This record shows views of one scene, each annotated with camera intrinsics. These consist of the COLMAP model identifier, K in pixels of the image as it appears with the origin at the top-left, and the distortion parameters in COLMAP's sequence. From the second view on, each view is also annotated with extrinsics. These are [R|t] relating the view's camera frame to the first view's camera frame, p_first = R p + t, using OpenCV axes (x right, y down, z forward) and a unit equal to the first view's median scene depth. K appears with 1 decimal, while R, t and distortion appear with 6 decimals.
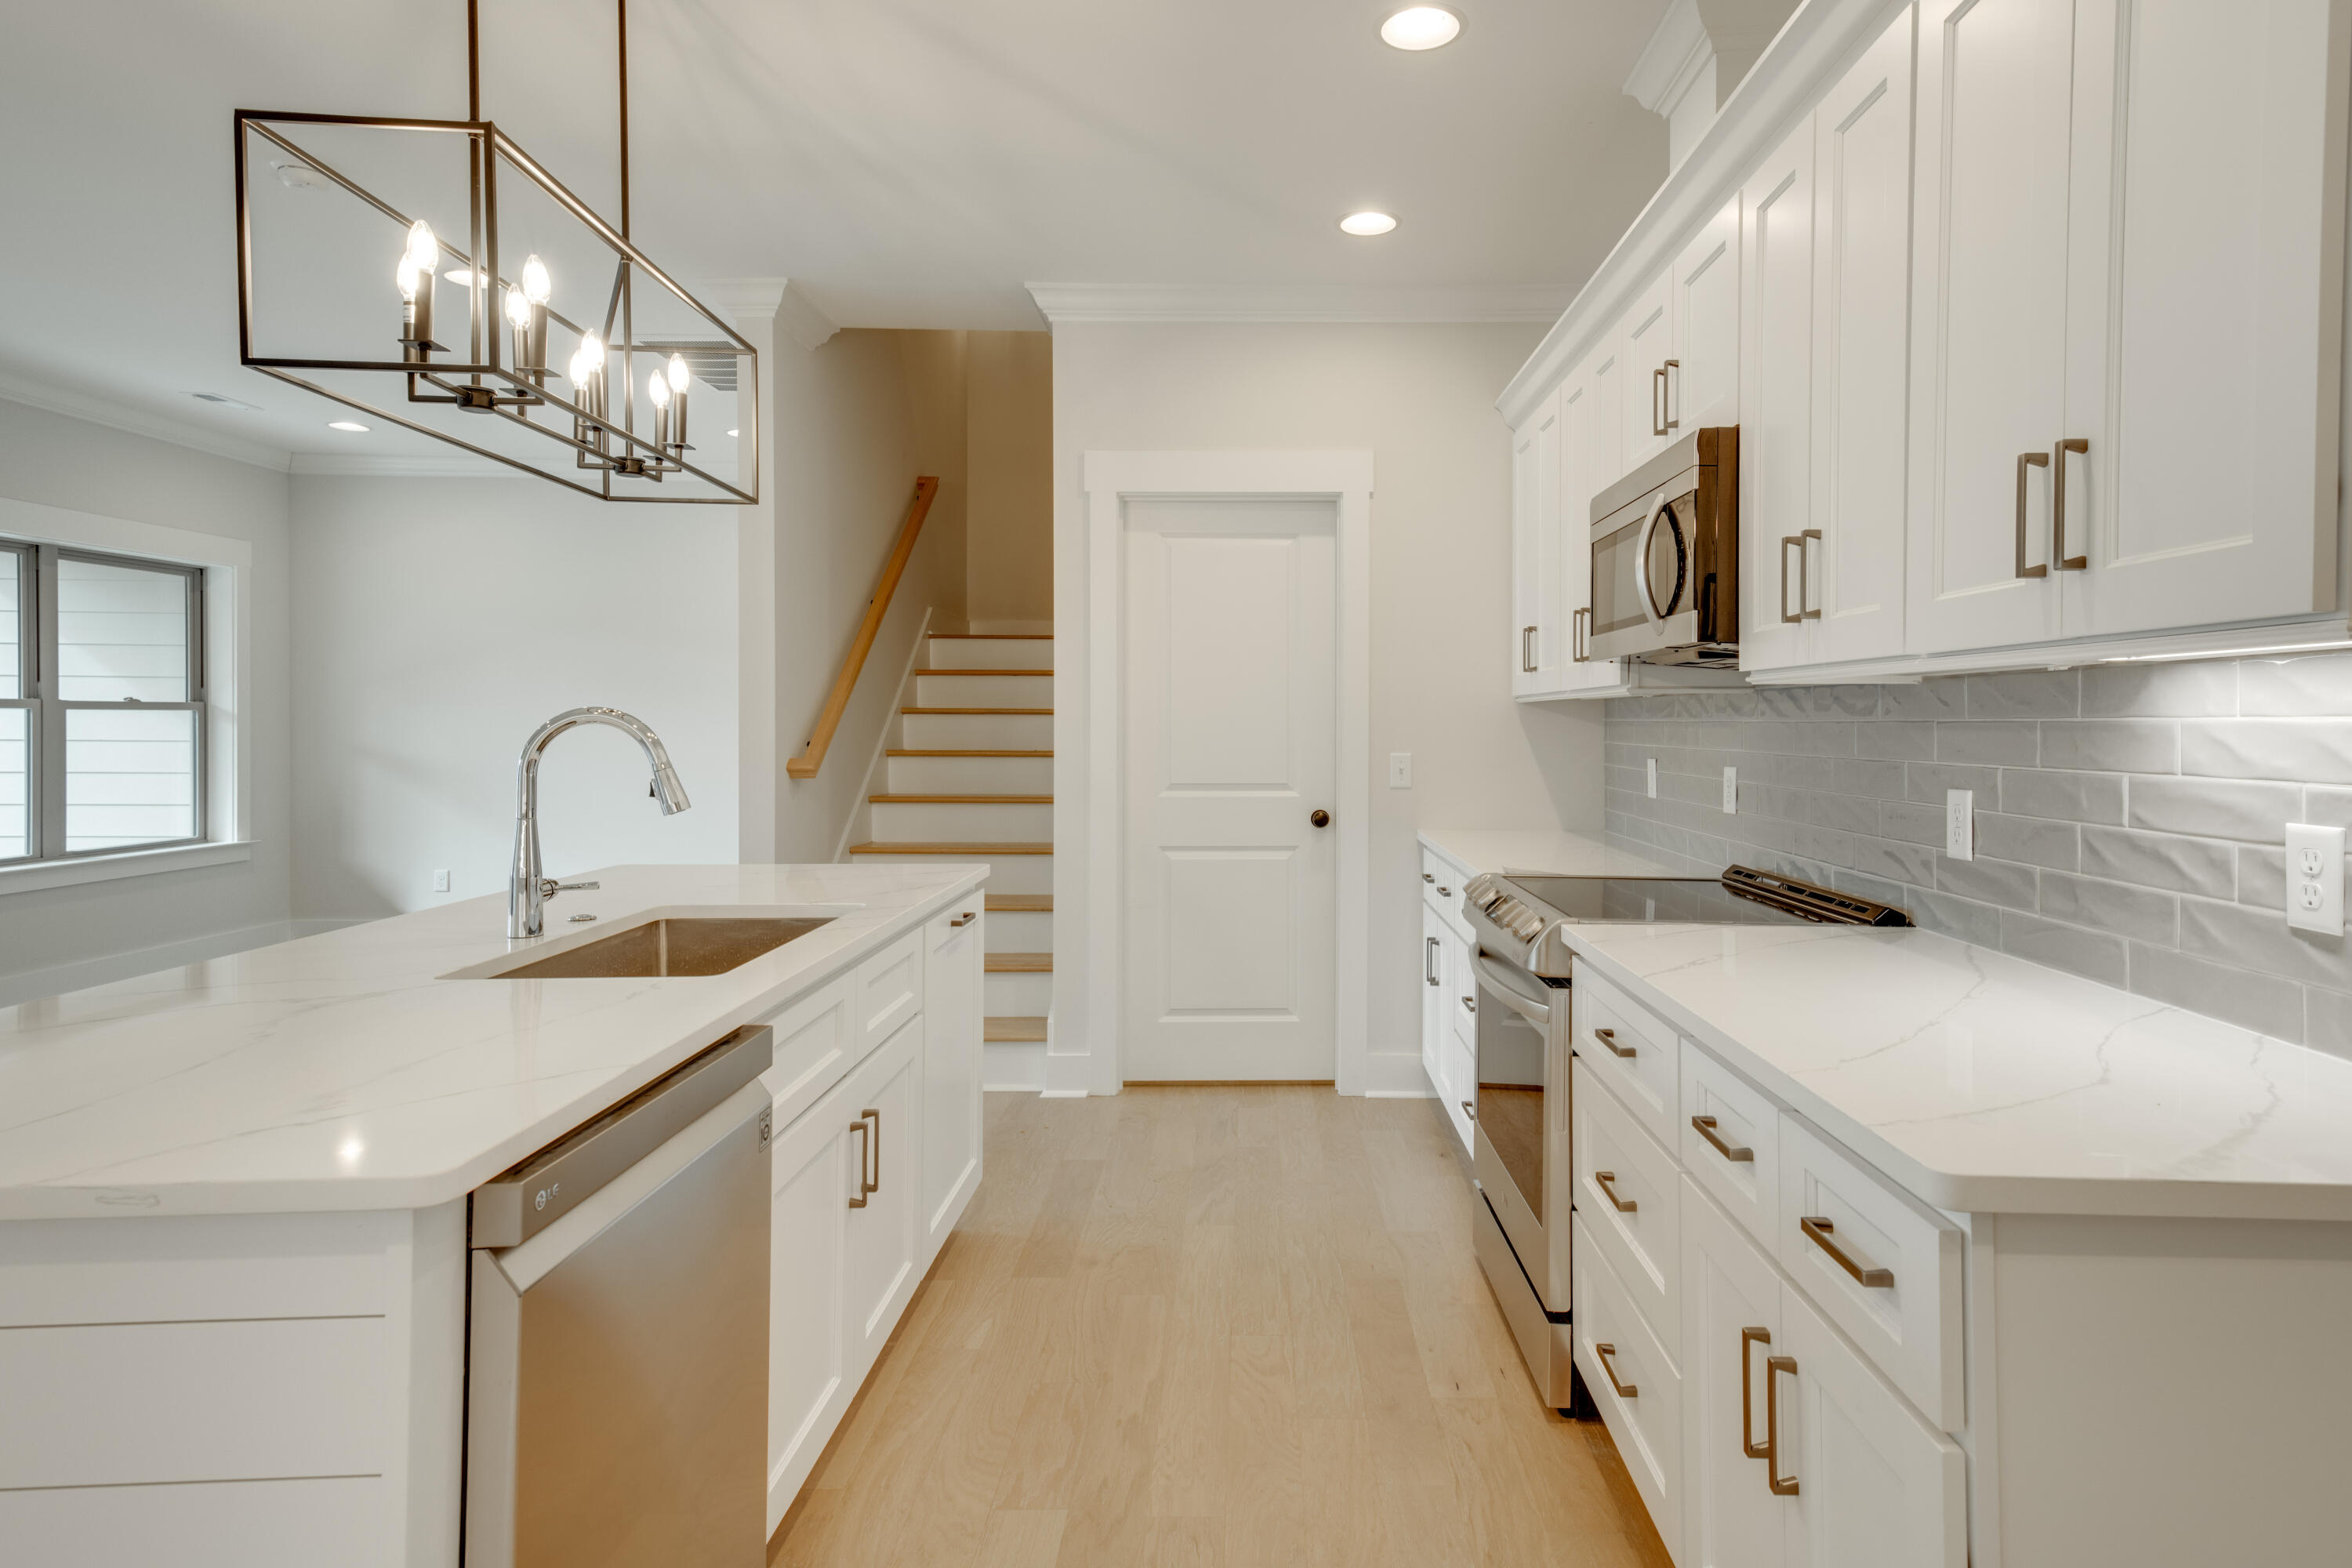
lens RADIAL K [[1305.8, 0, 1269.6], [0, 1305.8, 730.4], [0, 0, 1]] dist [0.042249, -0.001103]
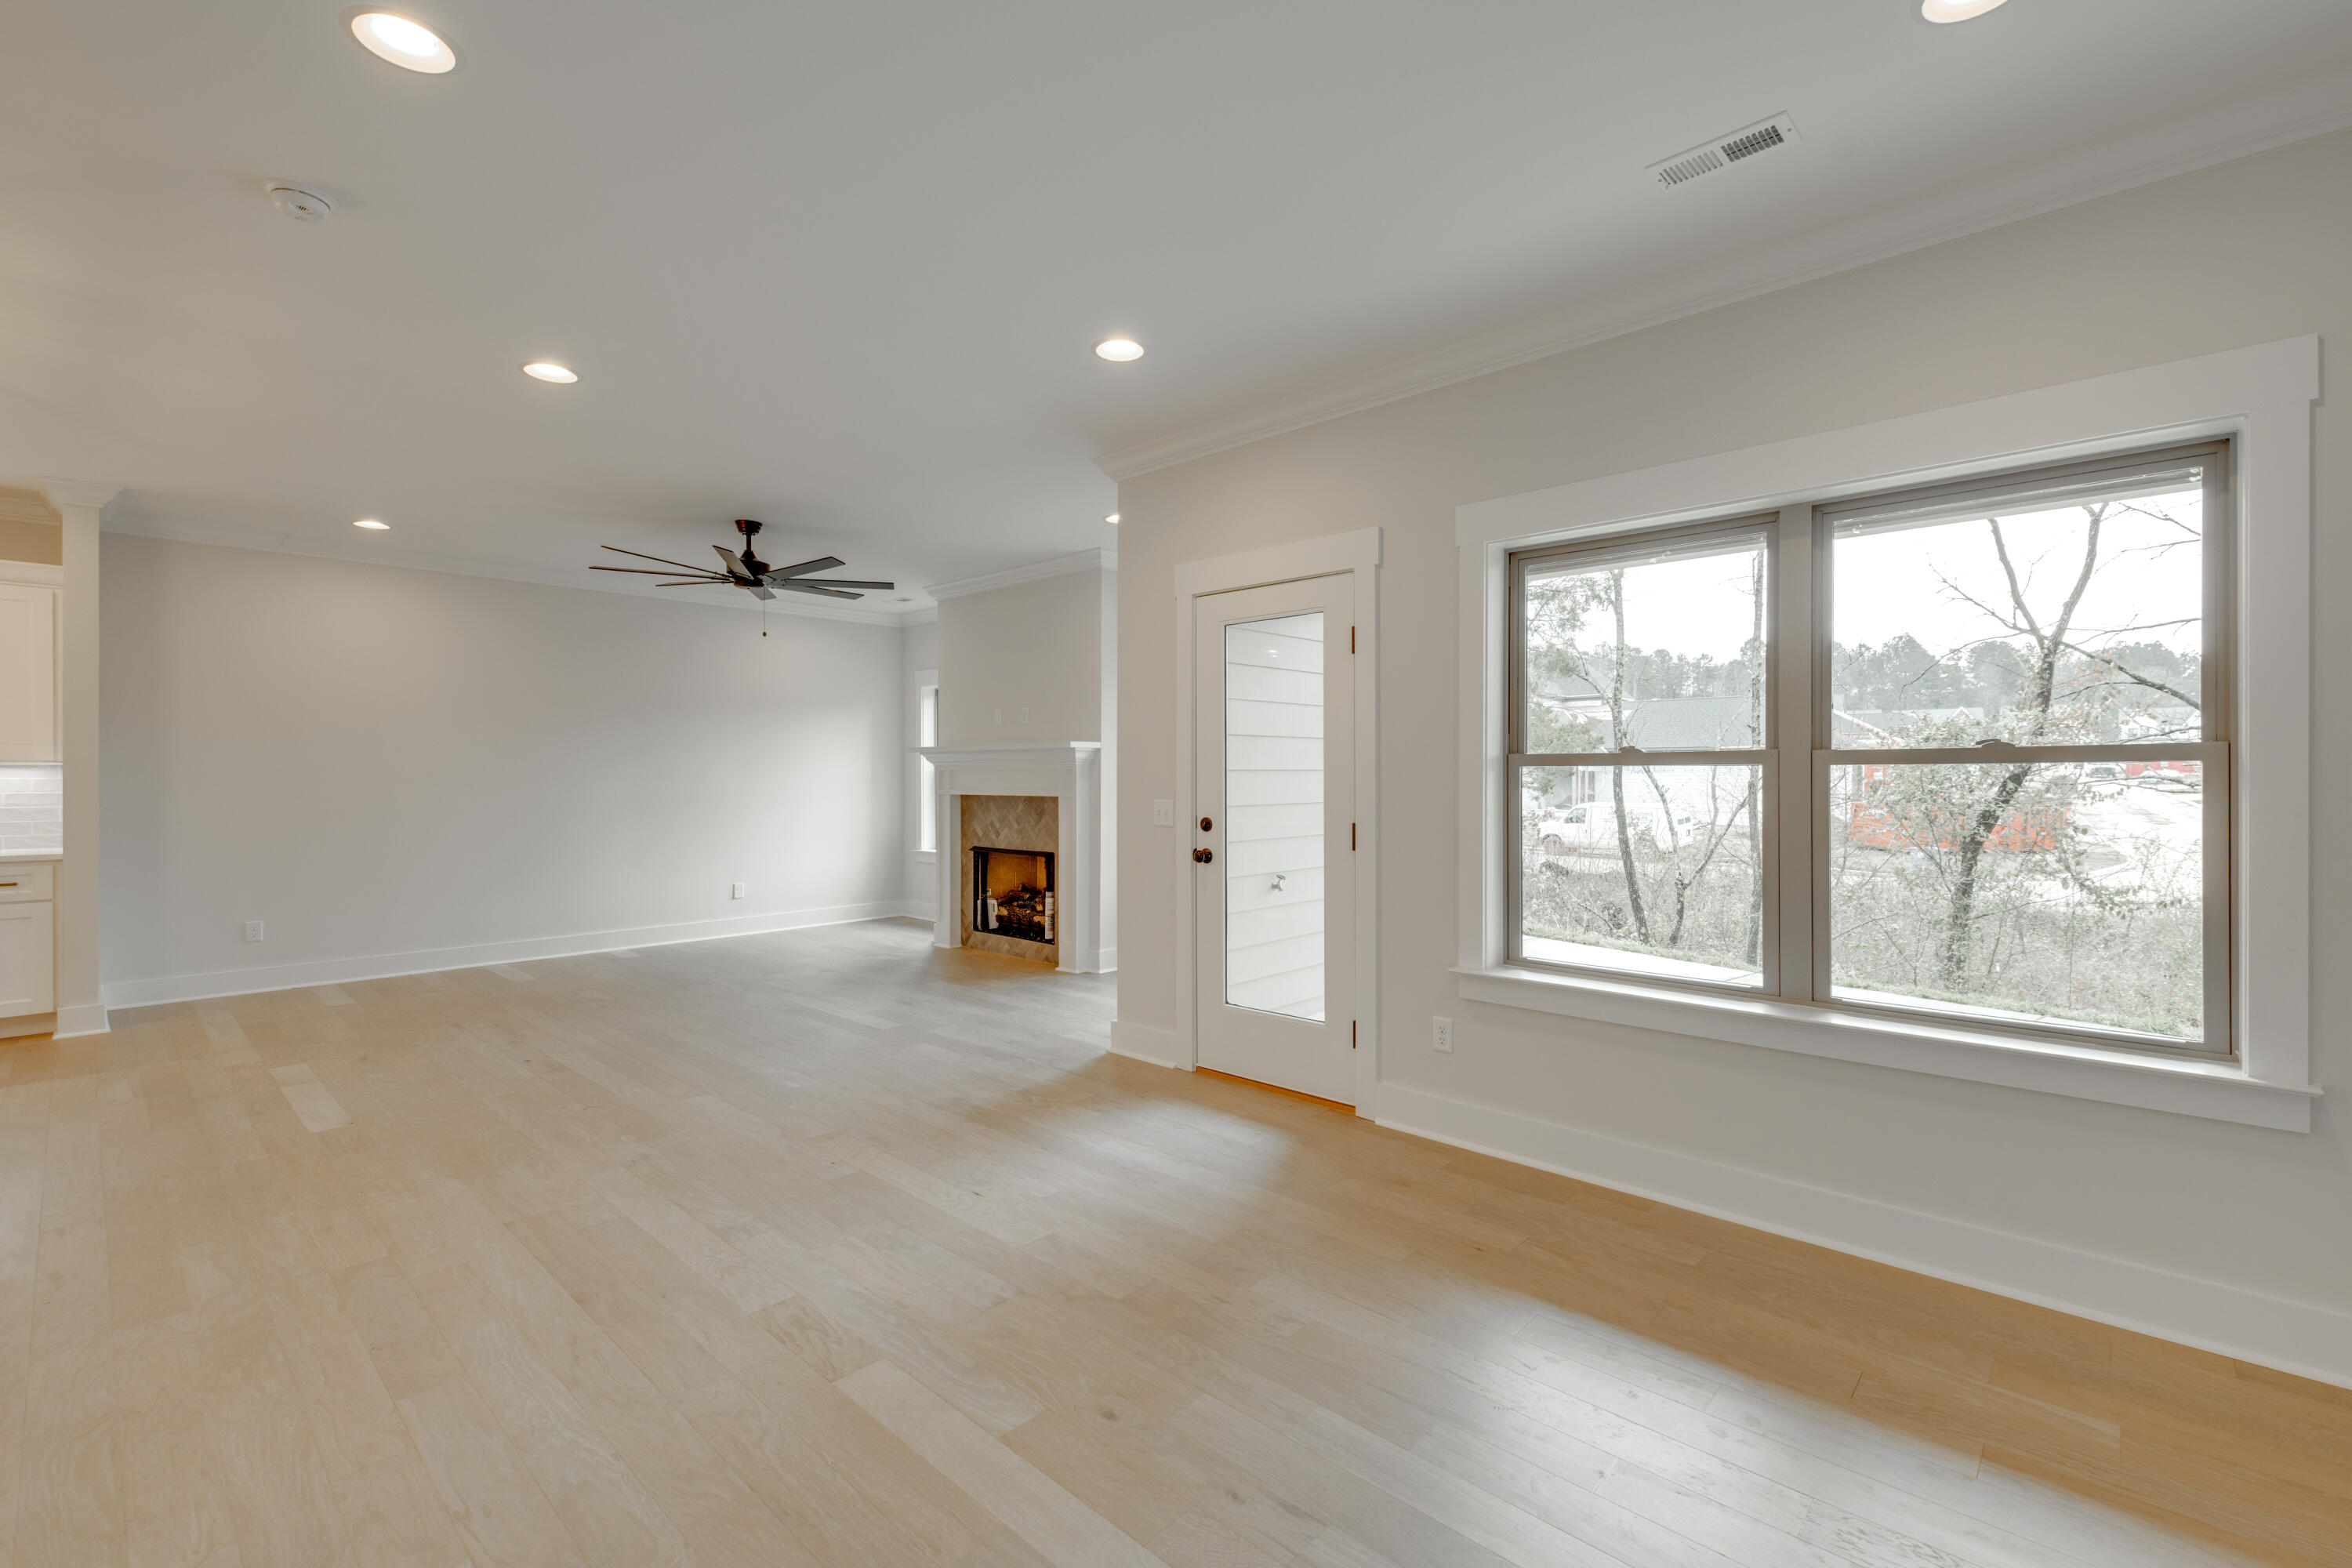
lens RADIAL K [[1021.1, 0, 1190.2], [0, 1021.1, 777.1], [0, 0, 1]] dist [0.029012, -0.013957]
pose [[-0.689609, -0.003074, -0.724176, -0.497543], [-0.007190, 0.999971, 0.002602, -0.012998], [0.724147, 0.007001, -0.689611, 1.568335]]
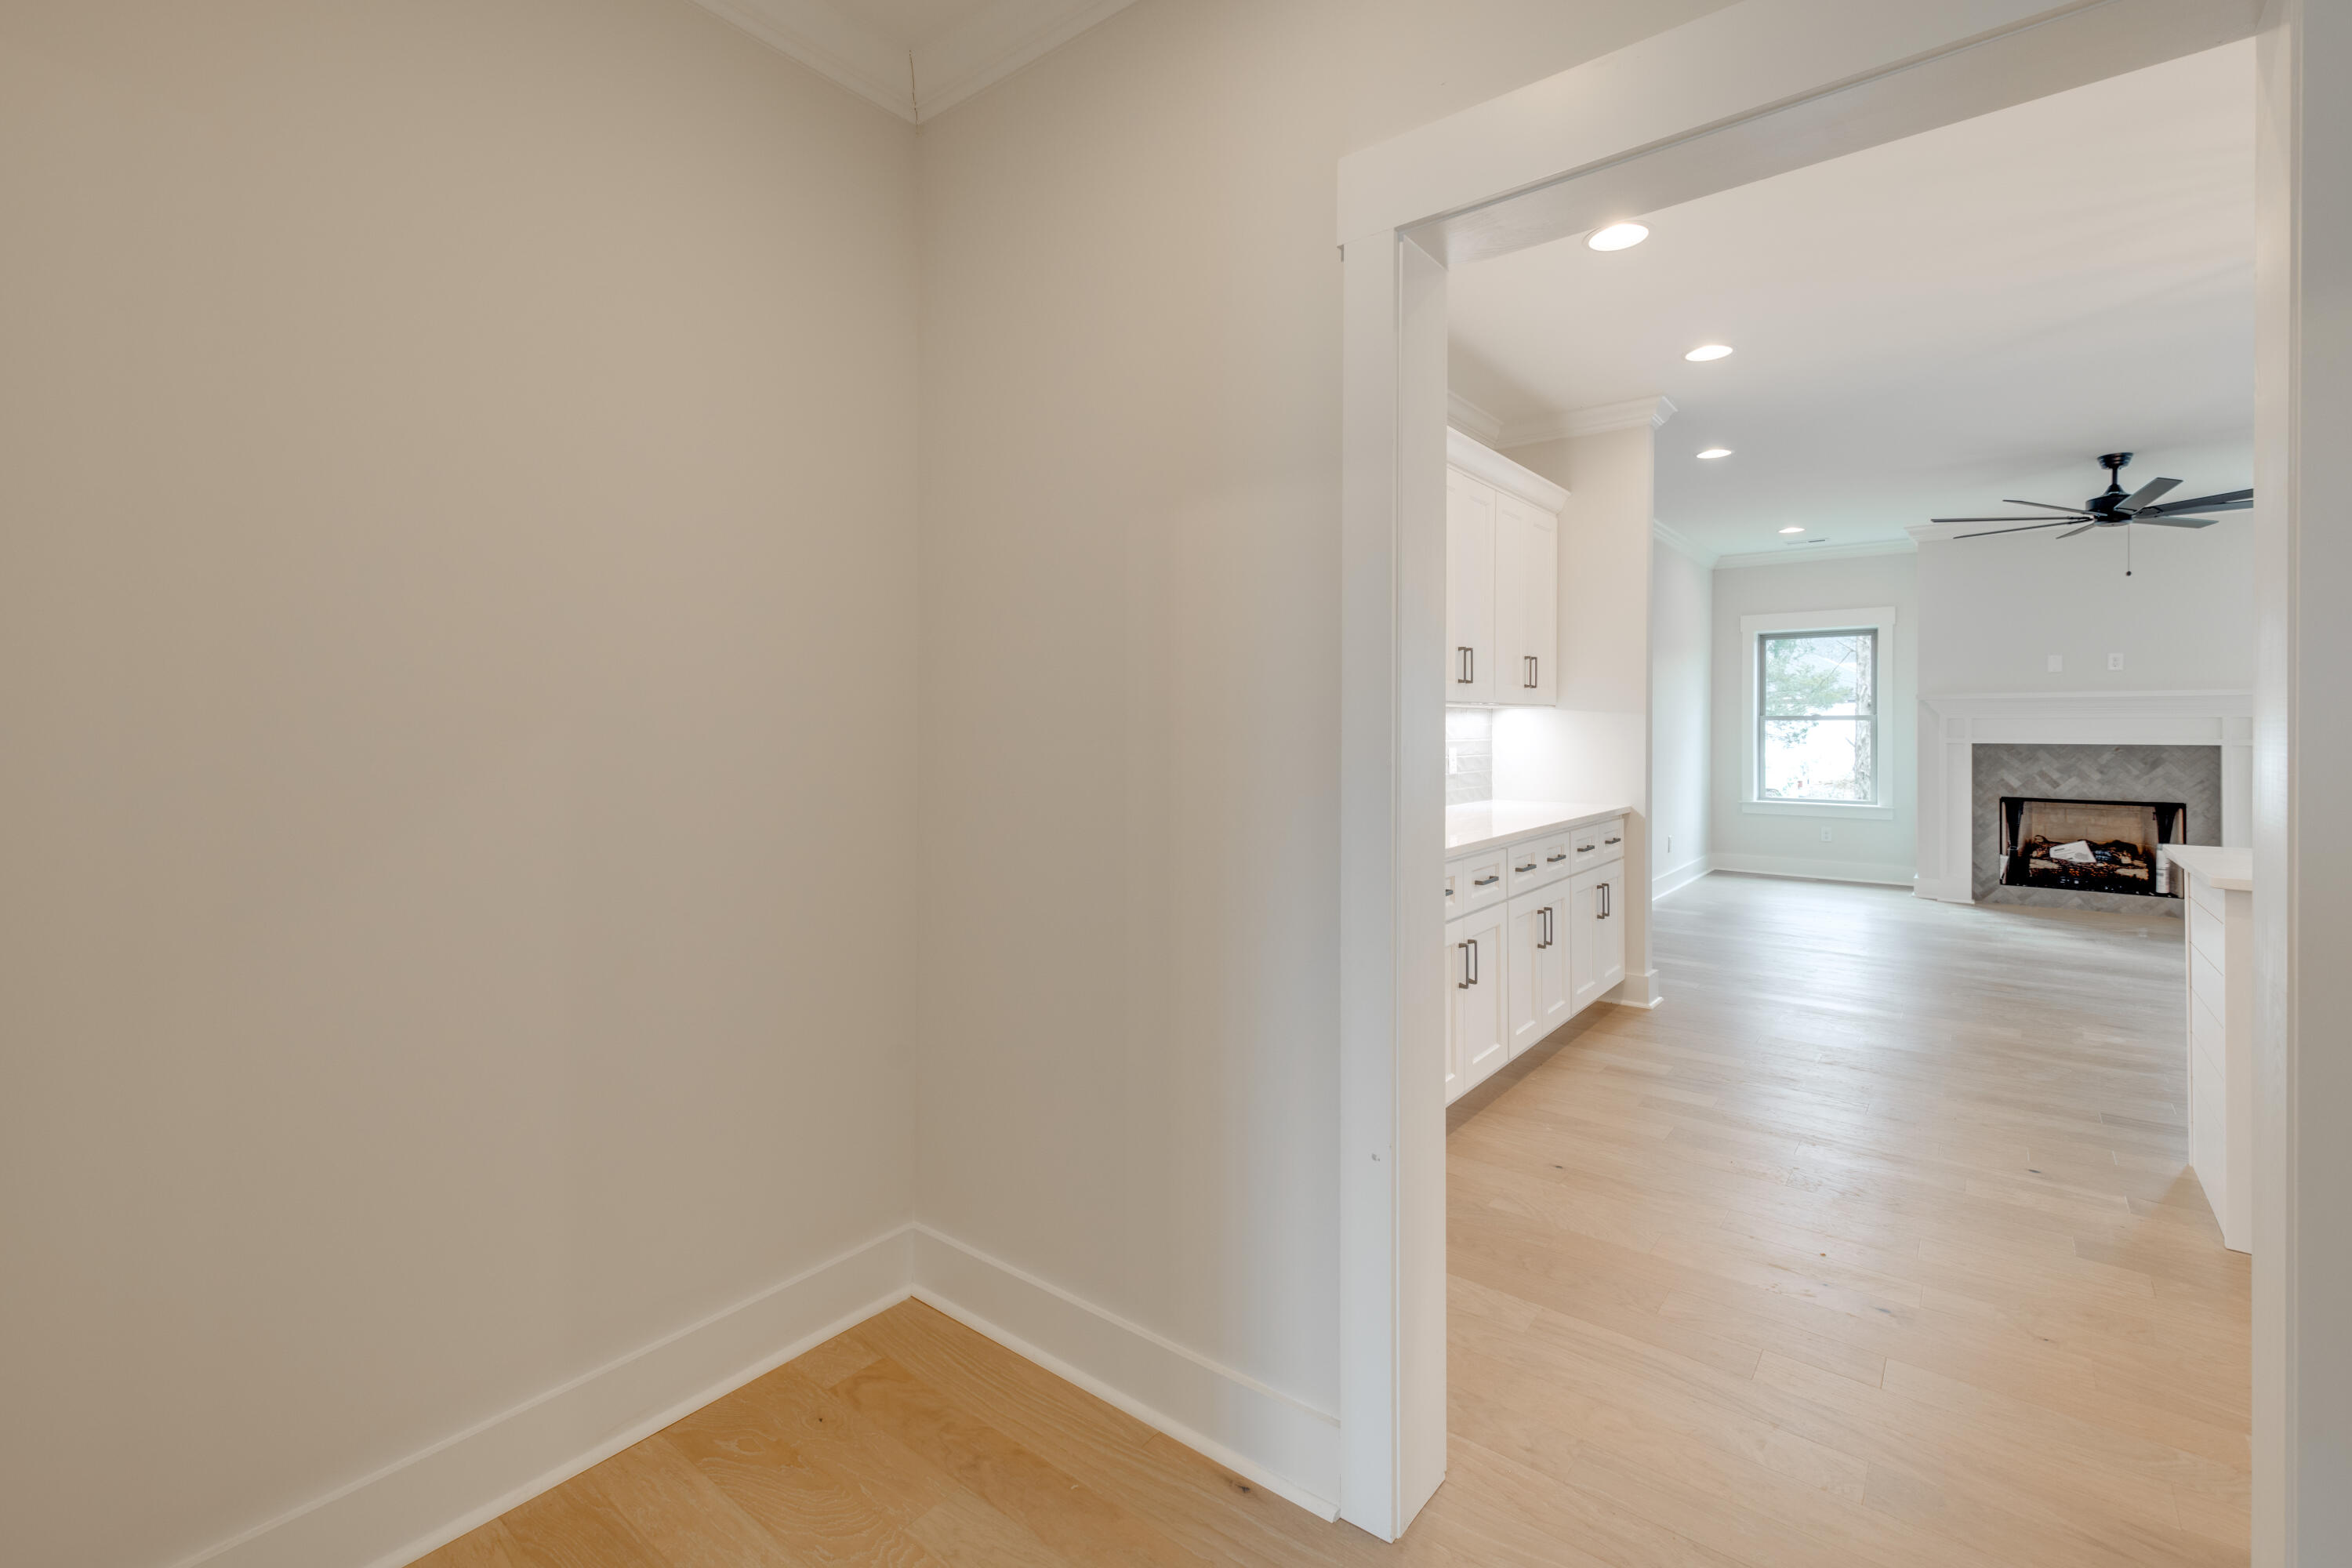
lens RADIAL K [[1016.2, 0, 1169.7], [0, 1016.2, 718.2], [0, 0, 1]] dist [0.001970, 0.000059]
pose [[-0.634290, -0.009757, -0.773033, 0.616777], [-0.008070, 0.999949, -0.006000, 0.003064], [0.773053, 0.002433, -0.634337, 0.149910]]
